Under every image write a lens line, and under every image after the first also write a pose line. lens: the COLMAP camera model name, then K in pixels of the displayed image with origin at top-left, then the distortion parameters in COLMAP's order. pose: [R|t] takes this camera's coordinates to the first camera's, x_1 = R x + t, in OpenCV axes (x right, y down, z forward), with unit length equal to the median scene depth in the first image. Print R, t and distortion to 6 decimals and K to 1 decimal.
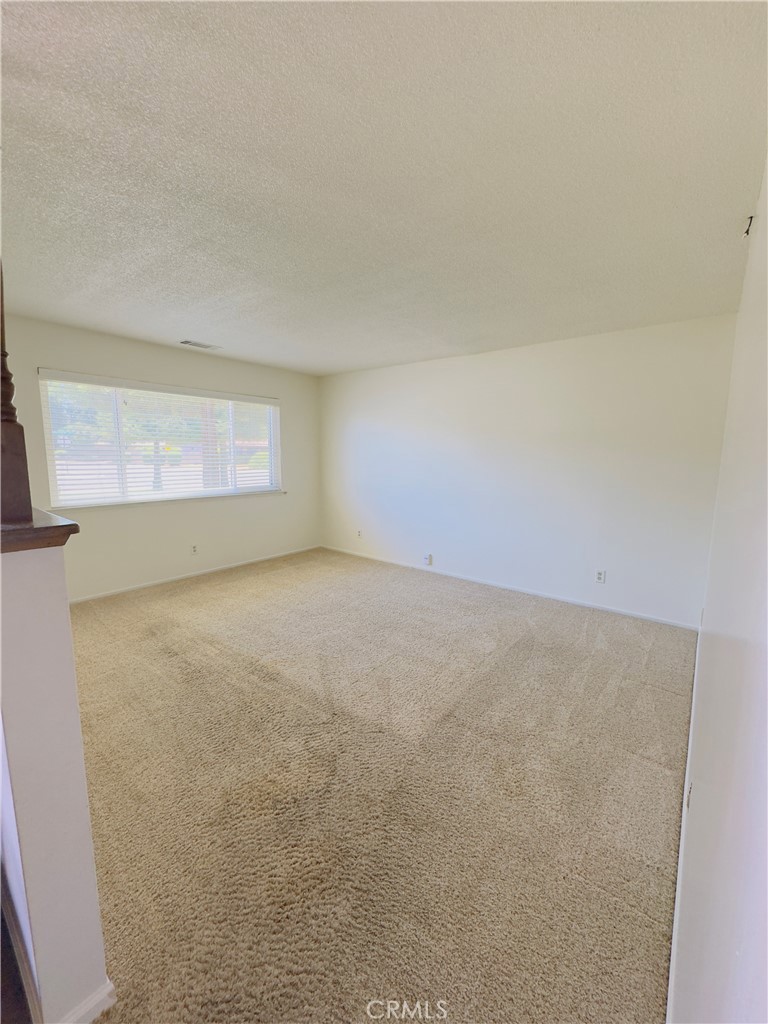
lens RADIAL K [[408.6, 0, 384.8], [0, 408.6, 509.6], [0, 0, 1]] dist [-0.001990, 0.000096]
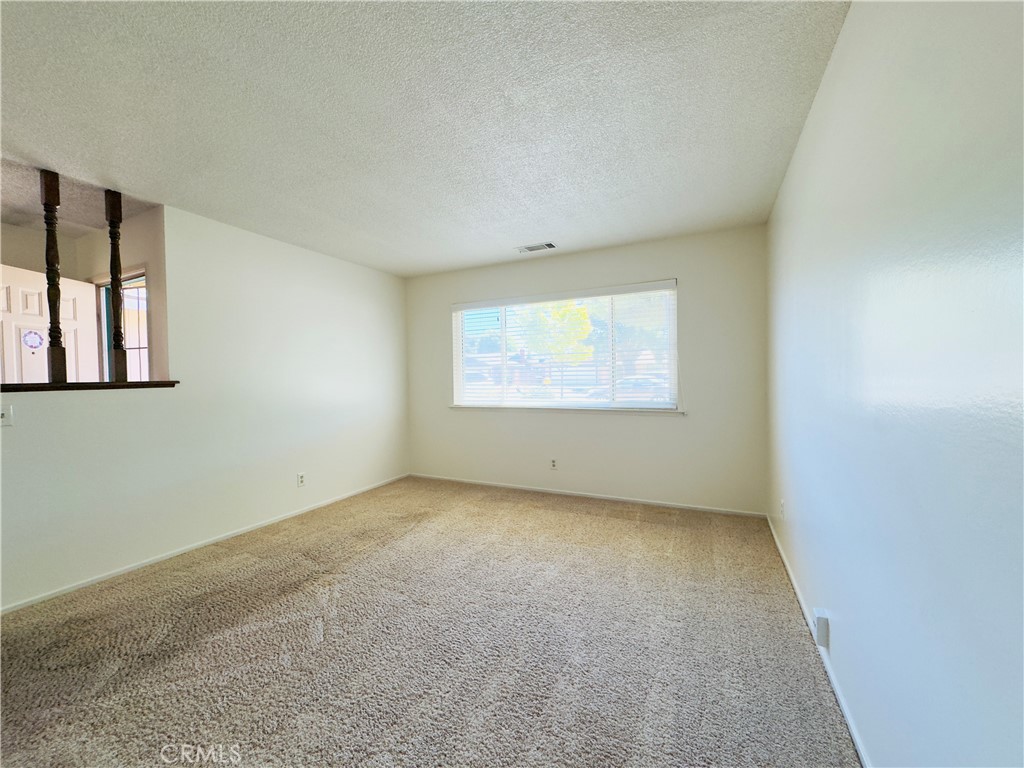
lens RADIAL K [[408.6, 0, 511.9], [0, 408.6, 386.6], [0, 0, 1]] dist [-0.001990, 0.000096]
pose [[0.213012, 0.015444, -0.976927, 0.466362], [-0.110645, 0.993824, -0.008414, -0.065642], [0.970764, 0.109885, 0.213405, 0.775039]]
